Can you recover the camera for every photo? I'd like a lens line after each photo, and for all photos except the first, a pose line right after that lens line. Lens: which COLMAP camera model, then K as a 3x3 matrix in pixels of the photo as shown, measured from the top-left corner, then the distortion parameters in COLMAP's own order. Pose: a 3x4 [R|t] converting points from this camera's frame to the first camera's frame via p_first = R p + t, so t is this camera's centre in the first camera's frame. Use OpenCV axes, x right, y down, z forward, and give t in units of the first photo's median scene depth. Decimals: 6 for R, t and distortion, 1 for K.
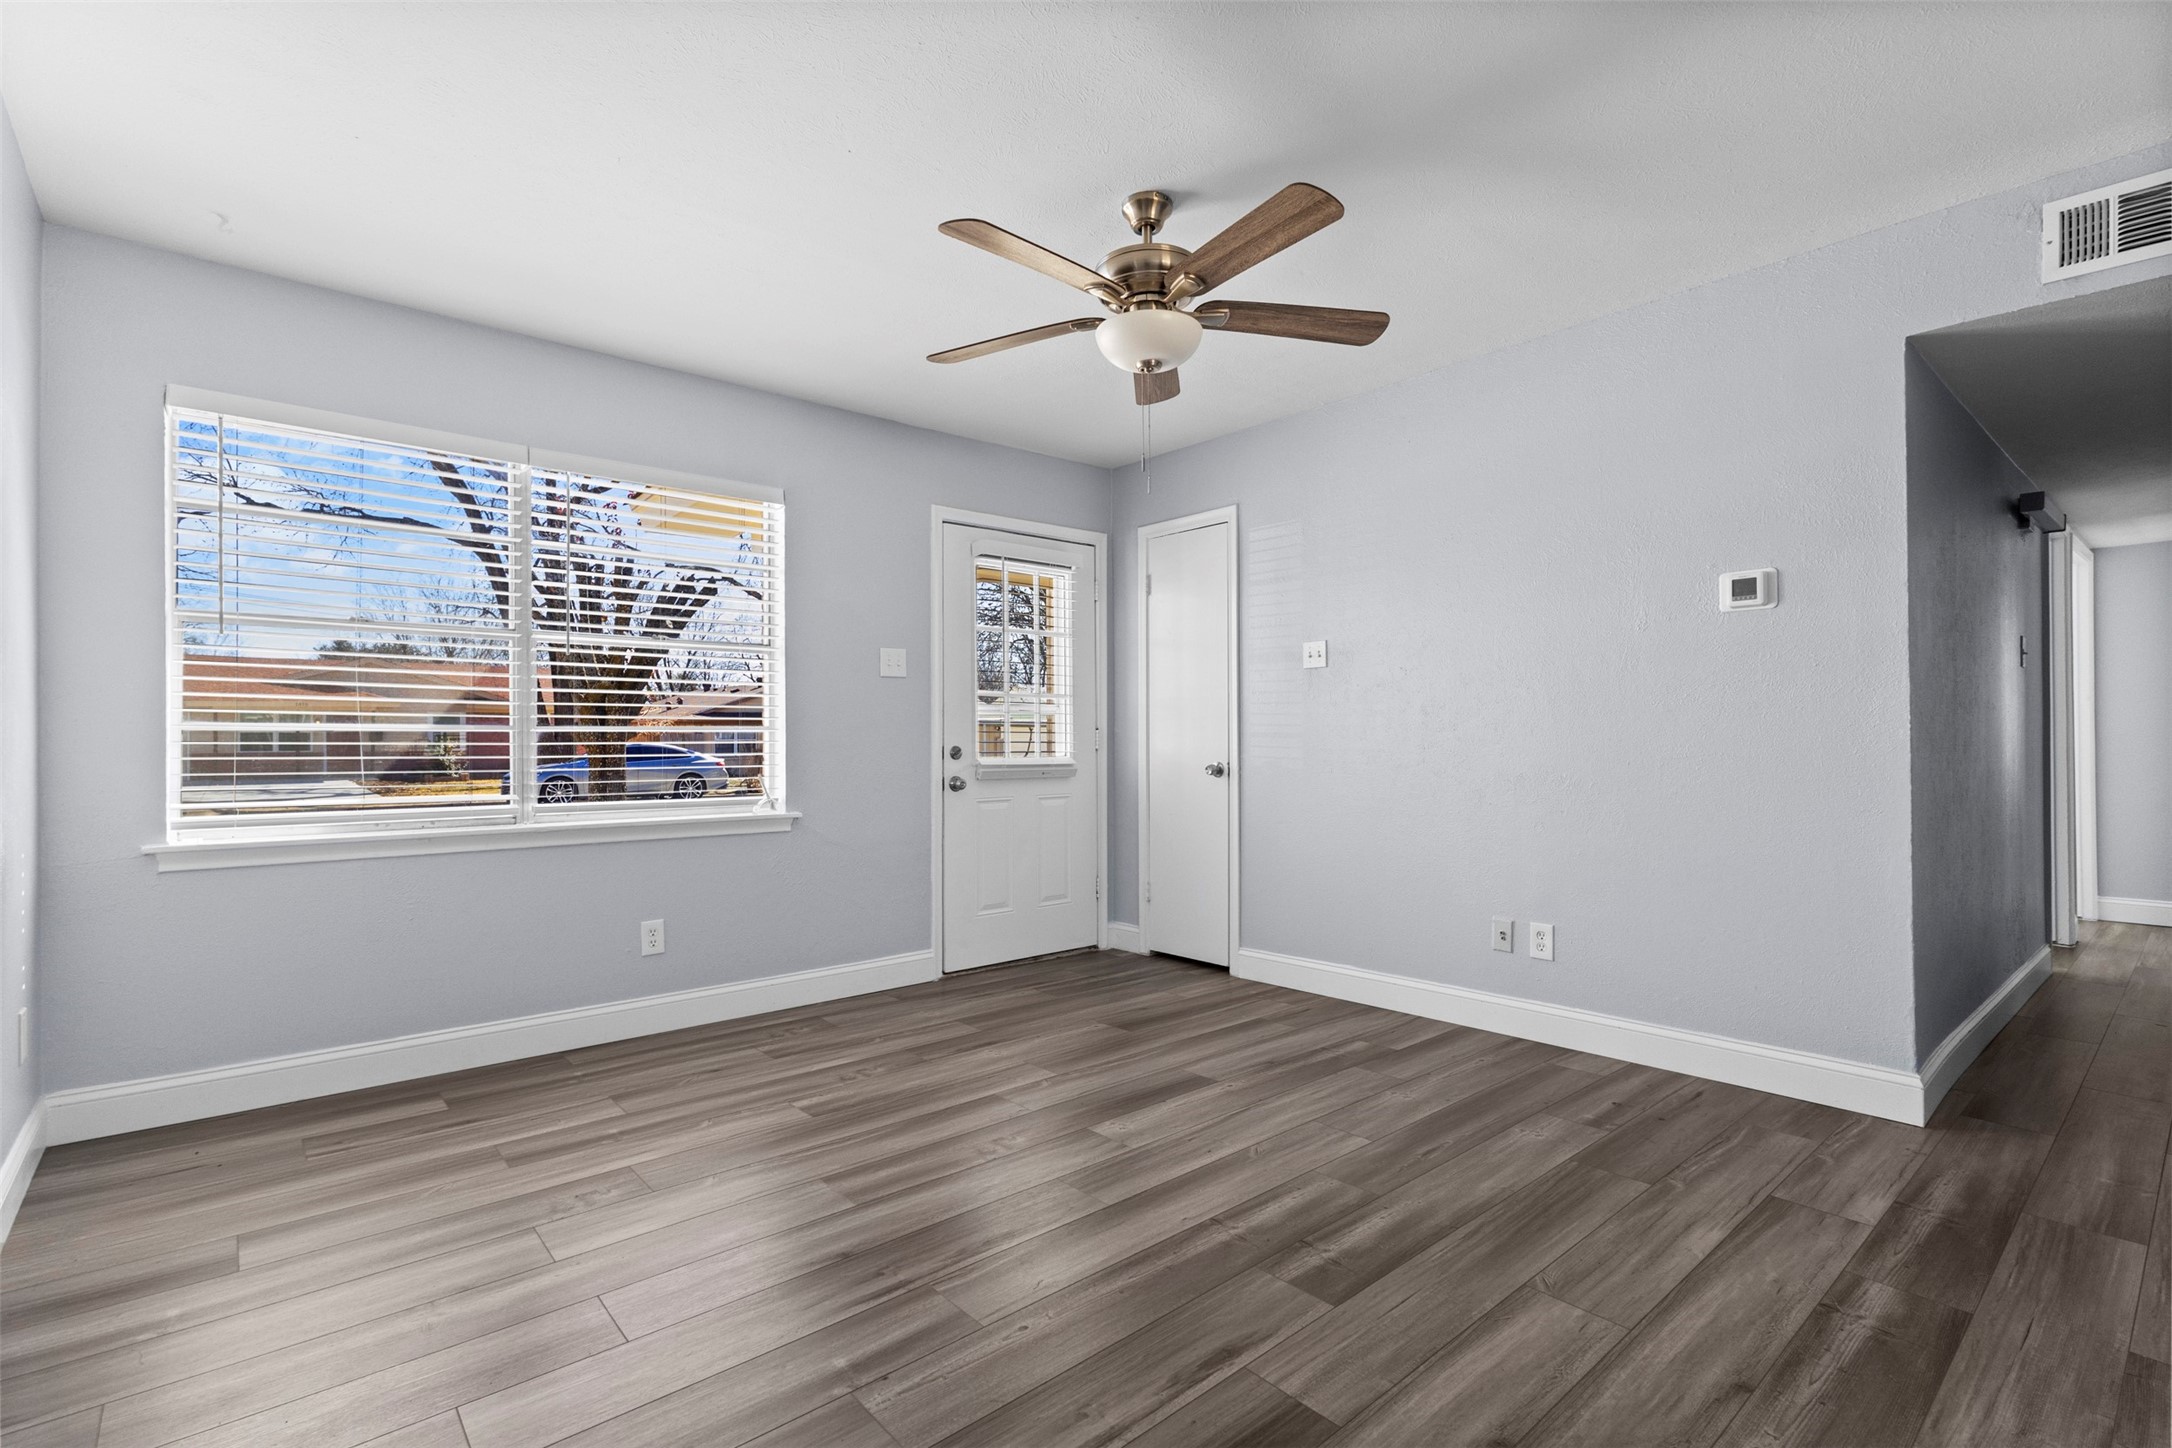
lens RADIAL K [[1001.0, 0, 1078.5], [0, 1001.0, 732.3], [0, 0, 1]] dist [0.003030, 0.001061]
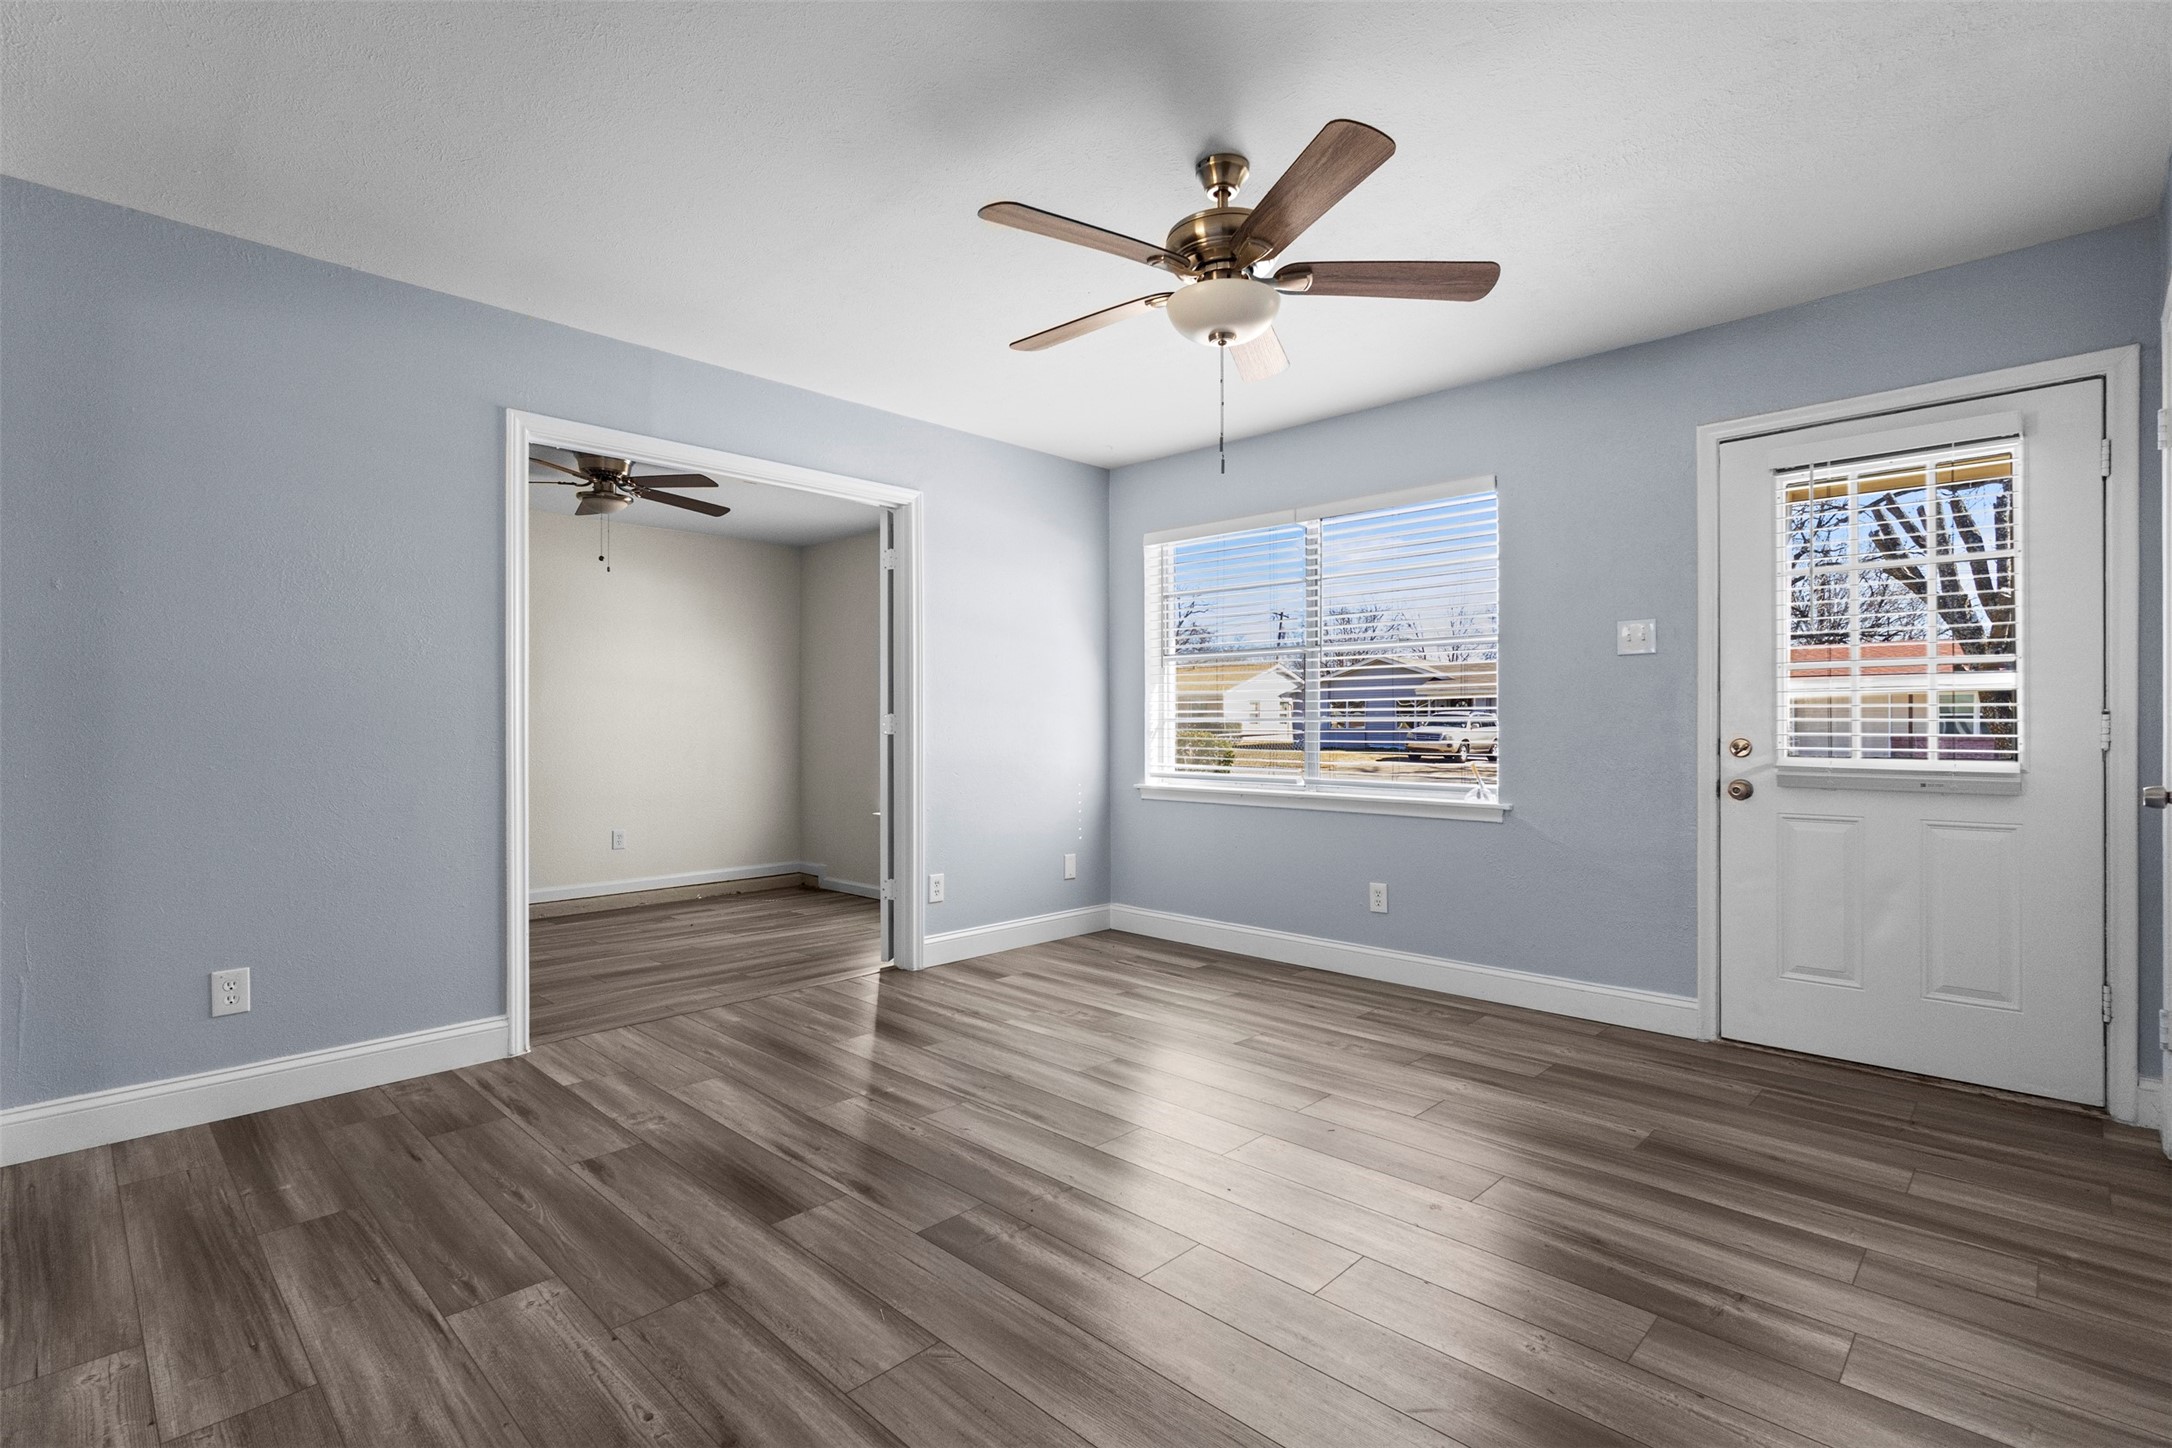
lens RADIAL K [[1001.0, 0, 1078.5], [0, 1001.0, 732.3], [0, 0, 1]] dist [0.003030, 0.001061]
pose [[0.089506, 0.009384, -0.995942, 0.852170], [0.008457, 0.999912, 0.010182, -0.004237], [0.995950, -0.009334, 0.089419, 0.660467]]
